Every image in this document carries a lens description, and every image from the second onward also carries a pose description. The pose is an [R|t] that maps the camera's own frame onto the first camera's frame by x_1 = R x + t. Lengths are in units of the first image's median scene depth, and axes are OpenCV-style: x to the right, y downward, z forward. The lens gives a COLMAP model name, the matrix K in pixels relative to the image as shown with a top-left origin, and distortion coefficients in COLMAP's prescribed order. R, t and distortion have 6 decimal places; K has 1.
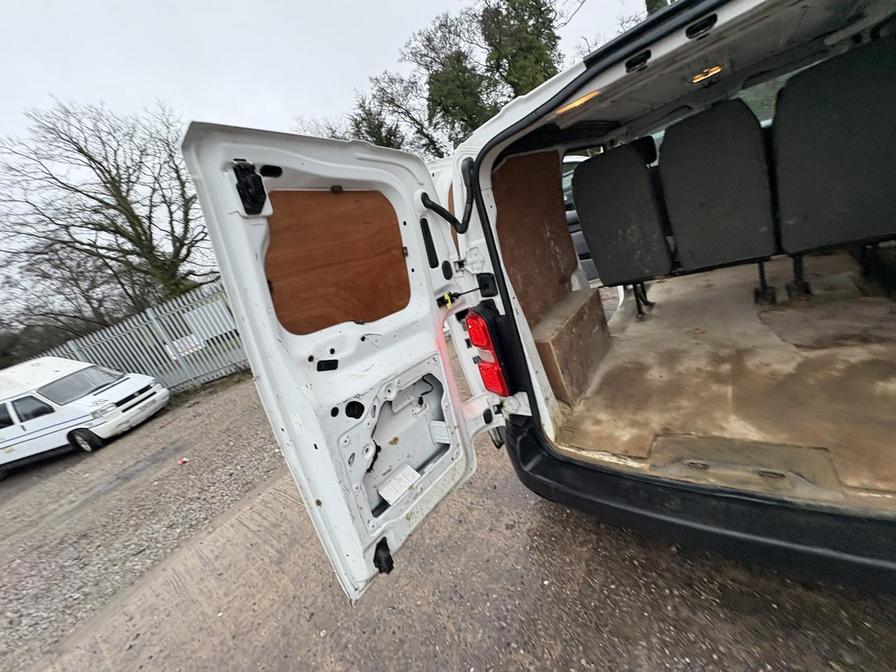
lens RADIAL K [[355.7, 0, 448.6], [0, 355.7, 335.9], [0, 0, 1]] dist [0.003060, -0.000711]
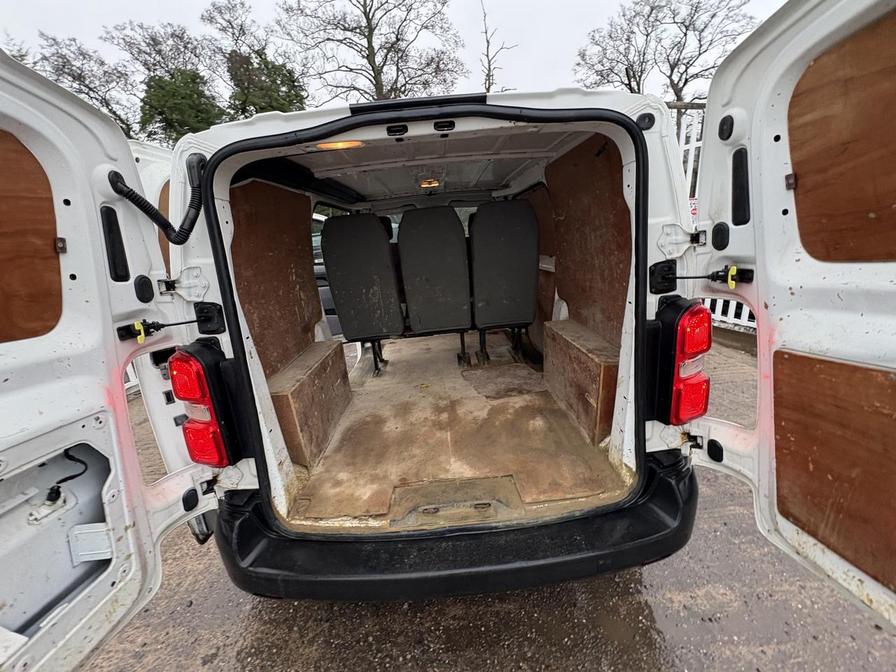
lens RADIAL K [[355.7, 0, 447.8], [0, 355.7, 335.8], [0, 0, 1]] dist [0.003060, -0.000711]
pose [[0.757321, 0.105129, 0.644526, 0.005616], [0.004555, 0.986083, -0.166194, 0.022989], [-0.653027, 0.128798, 0.746302, 0.088507]]
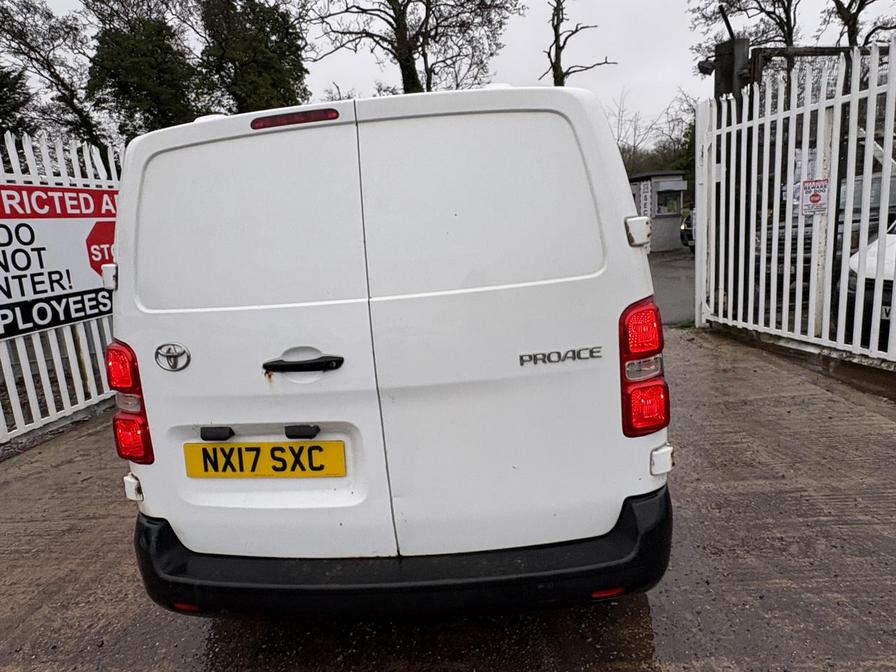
lens RADIAL K [[554.4, 0, 448.3], [0, 554.4, 330.2], [0, 0, 1]] dist [0.004410, -0.001077]
pose [[0.814251, 0.184145, 0.550532, -0.016529], [-0.038724, 0.963472, -0.264994, 0.186622], [-0.579220, 0.194453, 0.791639, -0.312338]]
